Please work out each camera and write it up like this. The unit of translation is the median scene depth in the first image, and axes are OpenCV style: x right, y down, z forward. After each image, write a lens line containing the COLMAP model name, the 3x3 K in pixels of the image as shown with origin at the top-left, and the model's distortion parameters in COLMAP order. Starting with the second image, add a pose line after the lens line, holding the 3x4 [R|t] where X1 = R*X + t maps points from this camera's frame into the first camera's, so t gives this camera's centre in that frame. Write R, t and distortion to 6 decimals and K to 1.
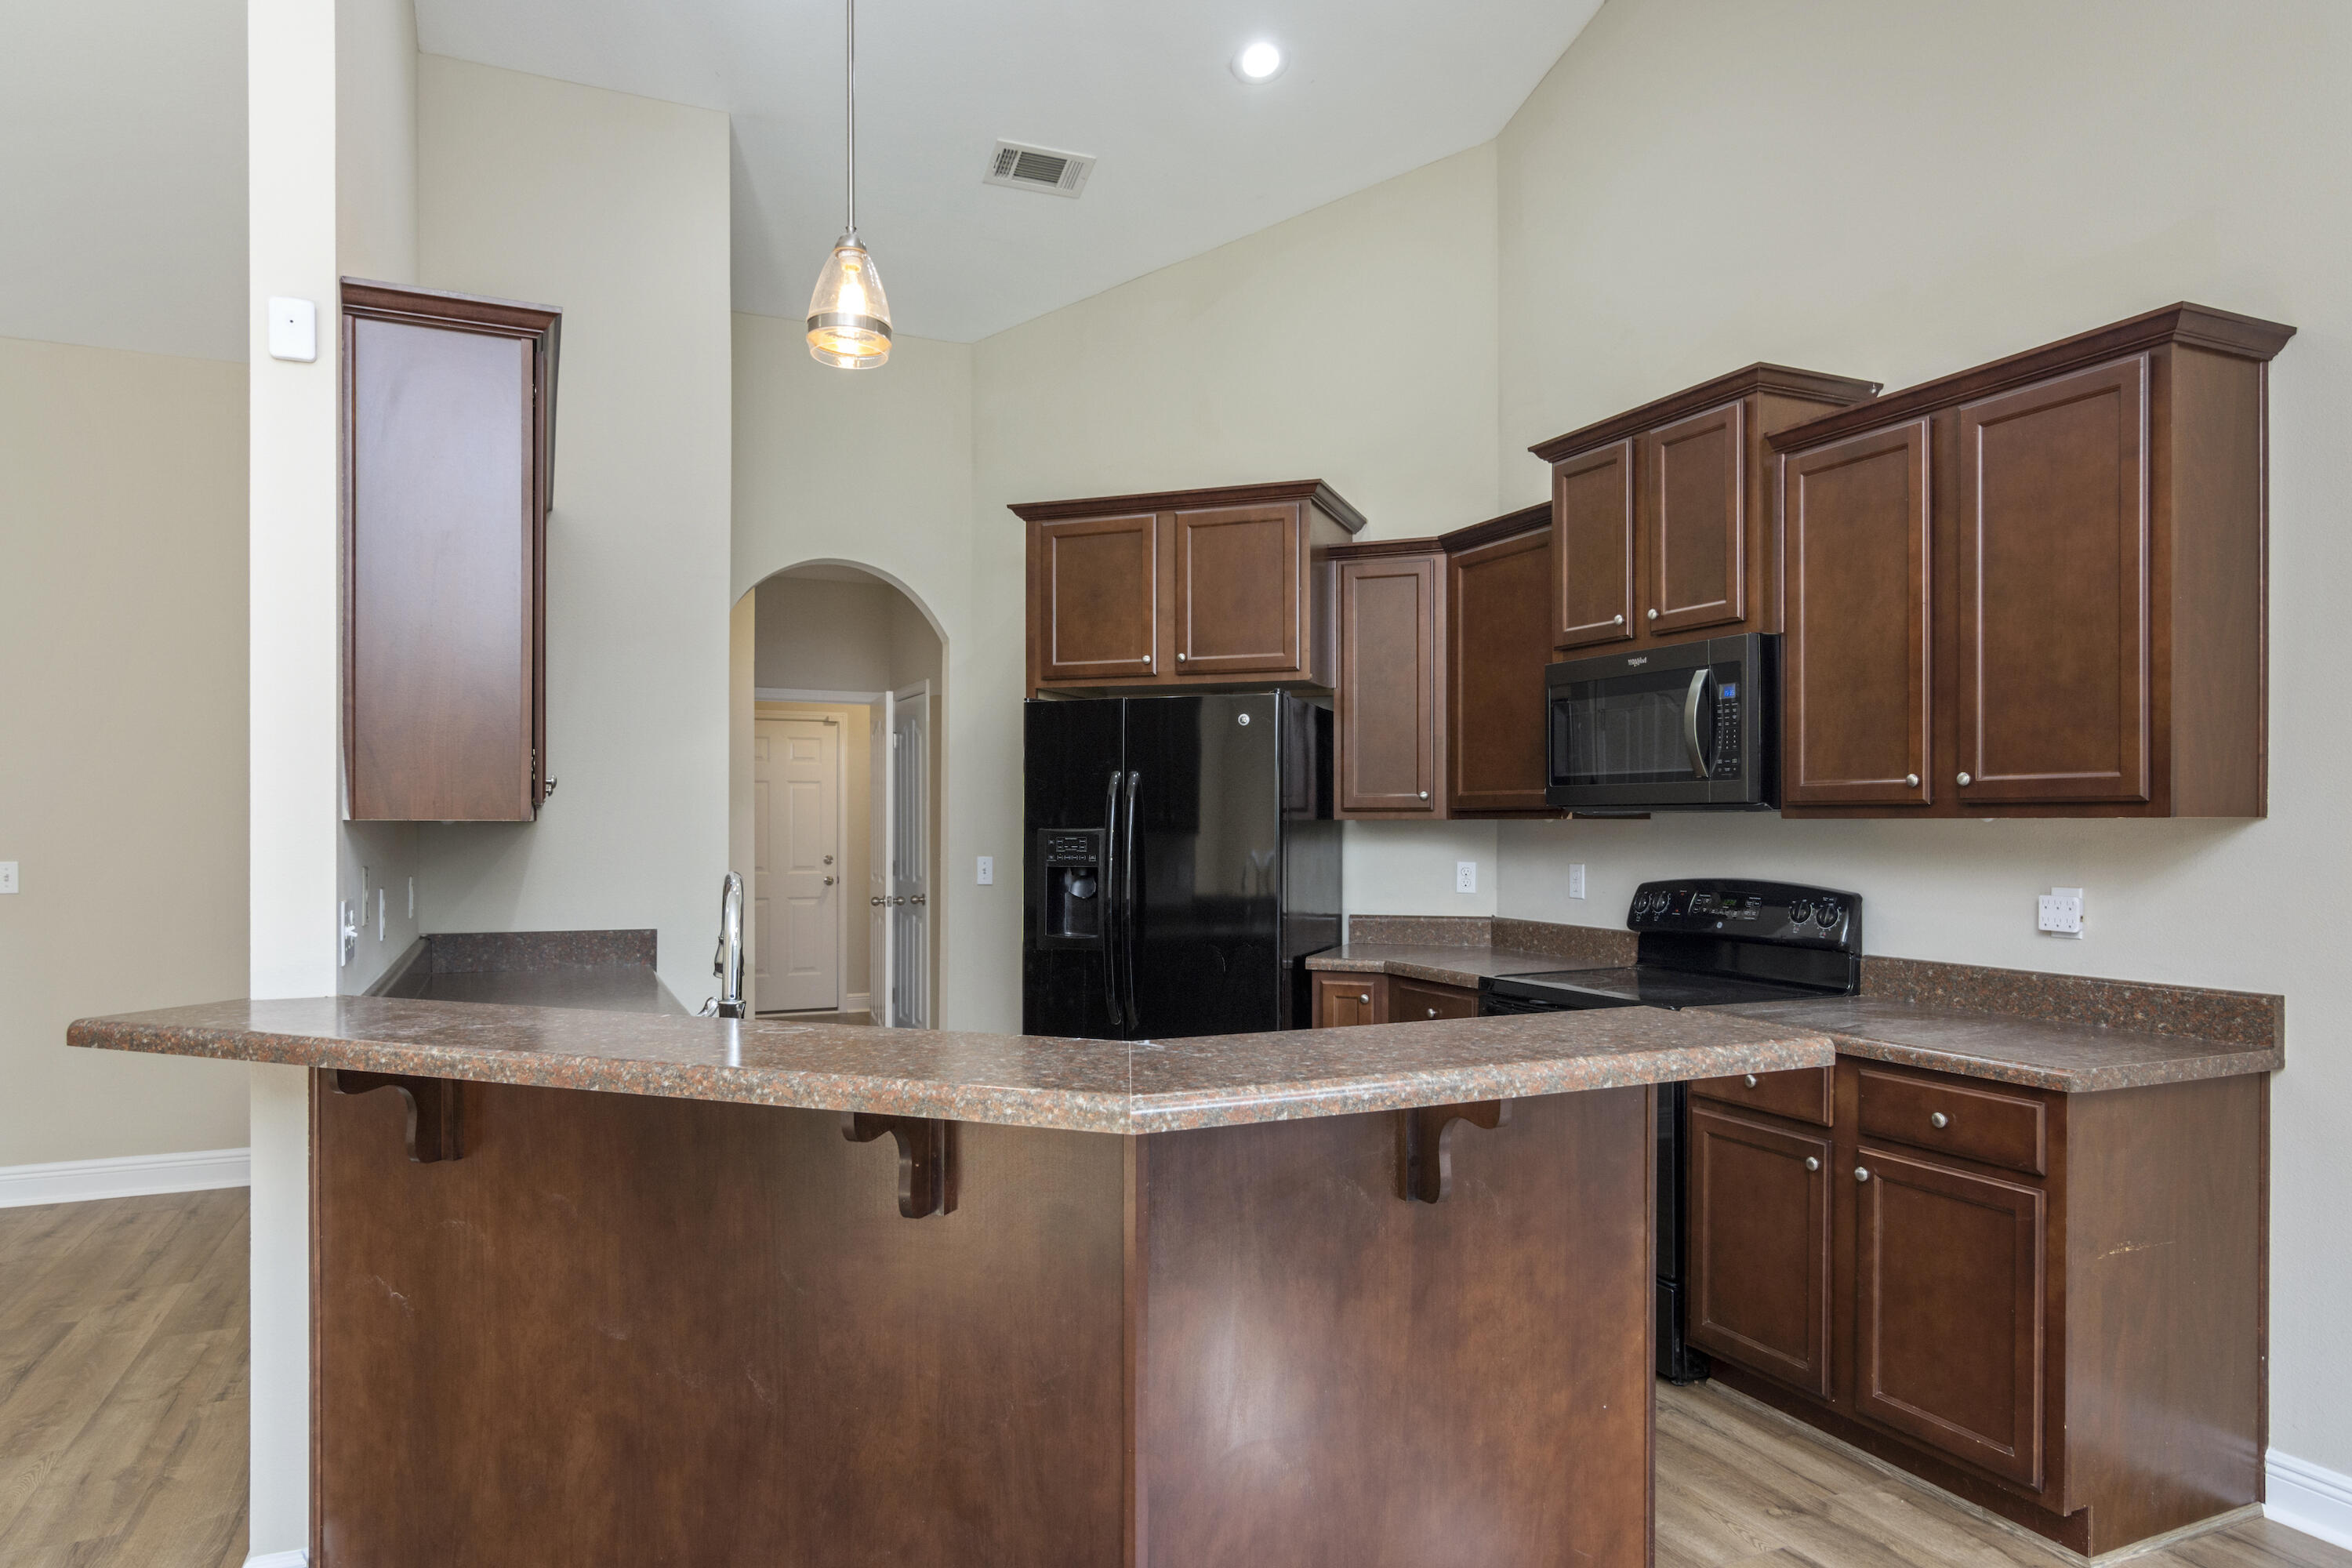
lens RADIAL K [[1406.8, 0, 1135.3], [0, 1406.8, 825.9], [0, 0, 1]] dist [0.000966, -0.000331]
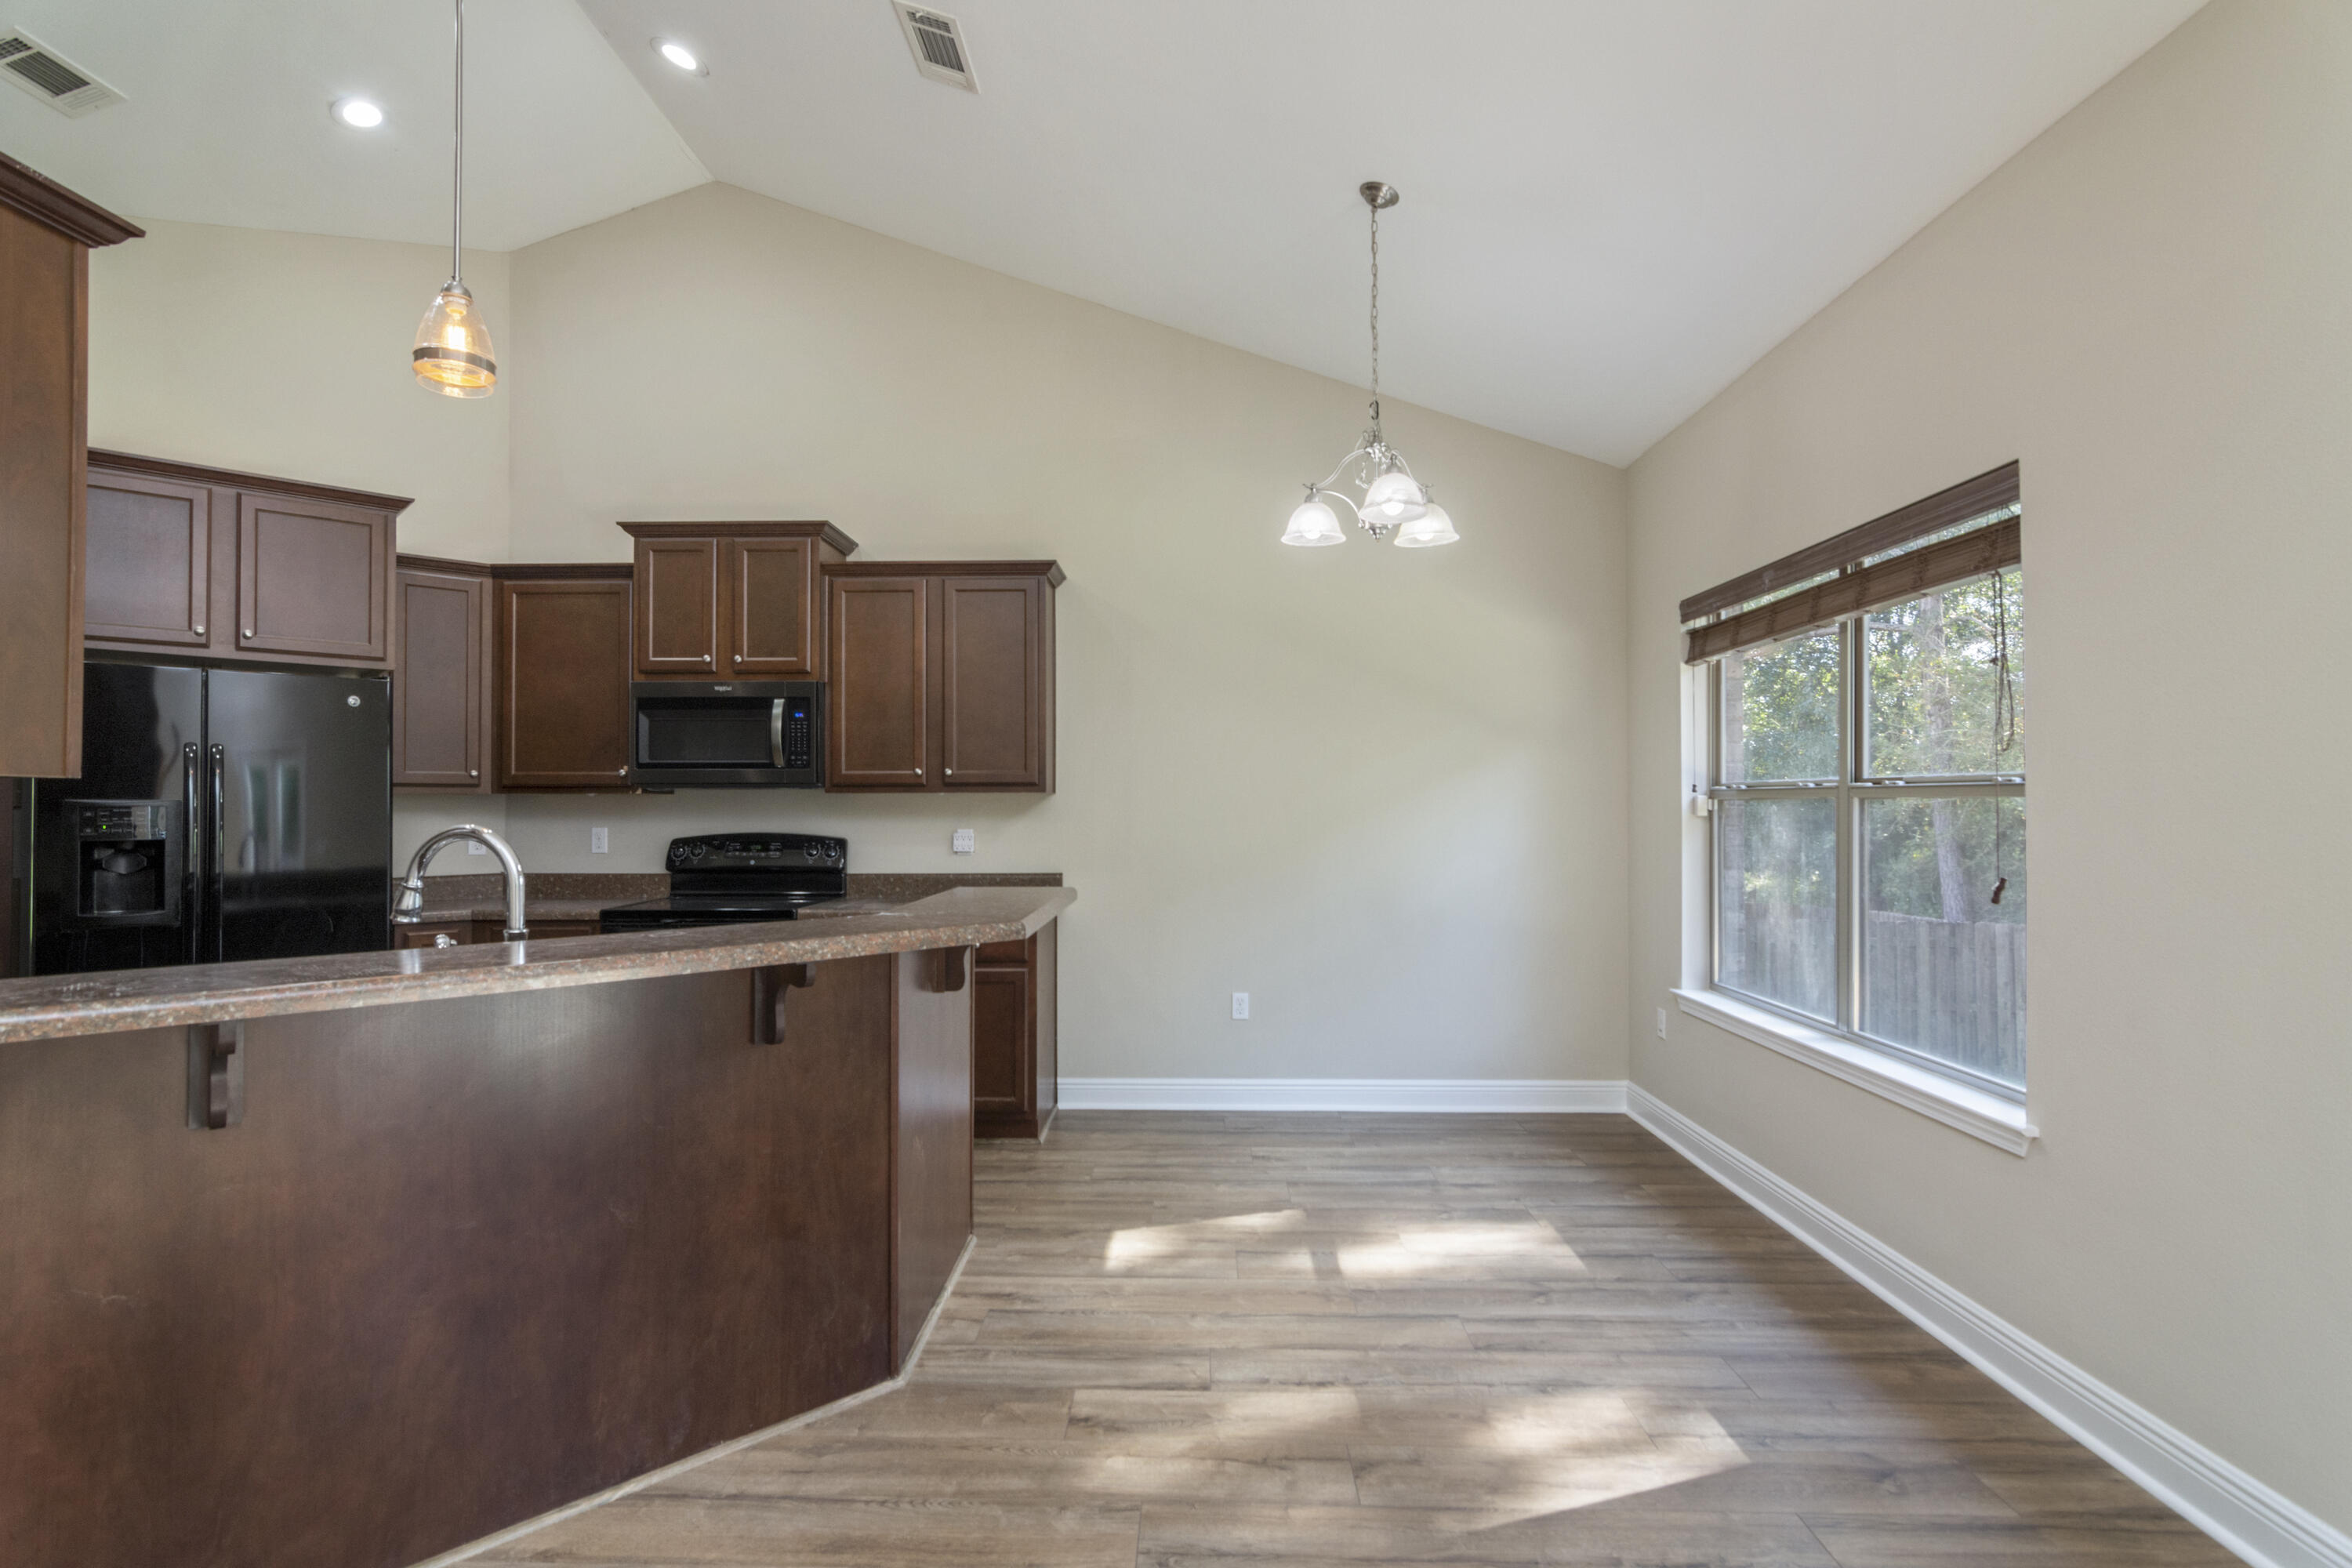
lens RADIAL K [[1152.0, 0, 1160.8], [0, 1152.0, 789.6], [0, 0, 1]] dist [0.010250, -0.000735]
pose [[0.442215, 0.011861, 0.896830, -0.591251], [0.003770, 0.999879, -0.015083, 0.012612], [-0.896901, 0.010051, 0.442117, 0.039663]]
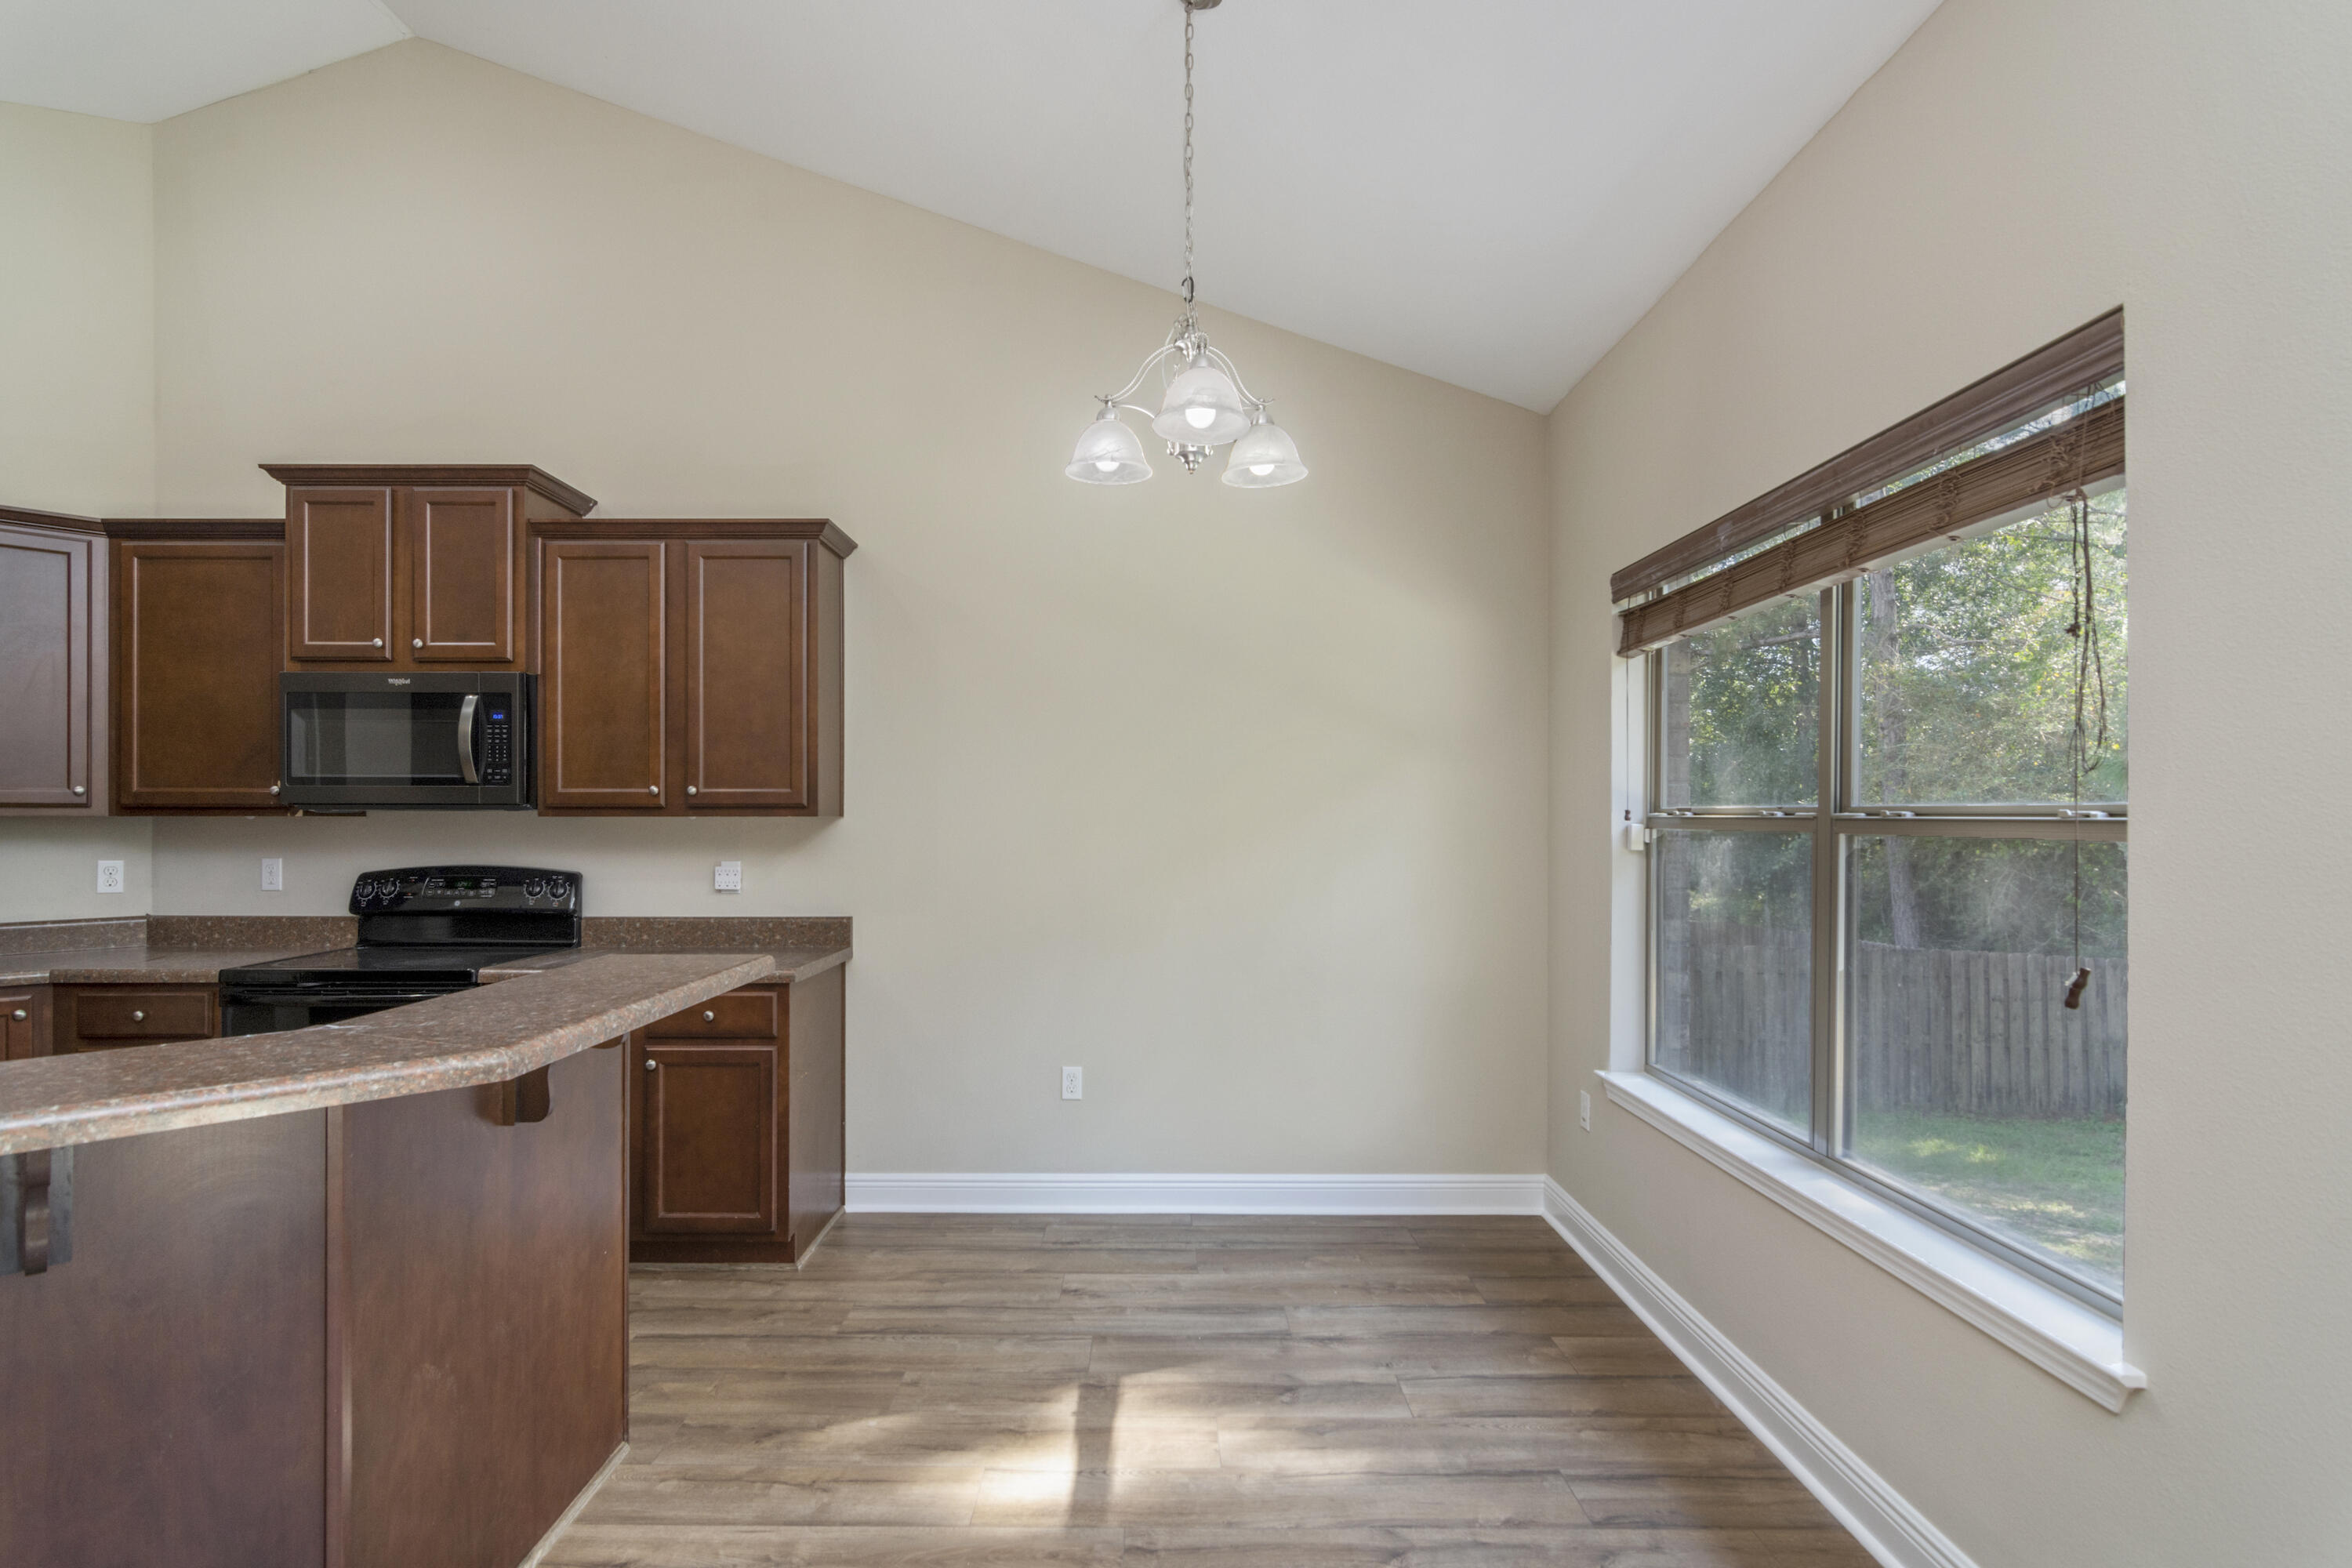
lens RADIAL K [[1151.2, 0, 1161.0], [0, 1151.2, 815.7], [0, 0, 1]] dist [0.000648, 0.000562]
pose [[0.408579, 0.001468, 0.912722, -0.279863], [0.001828, 0.999995, -0.002427, -0.002319], [-0.912721, 0.002660, 0.408575, 0.036907]]
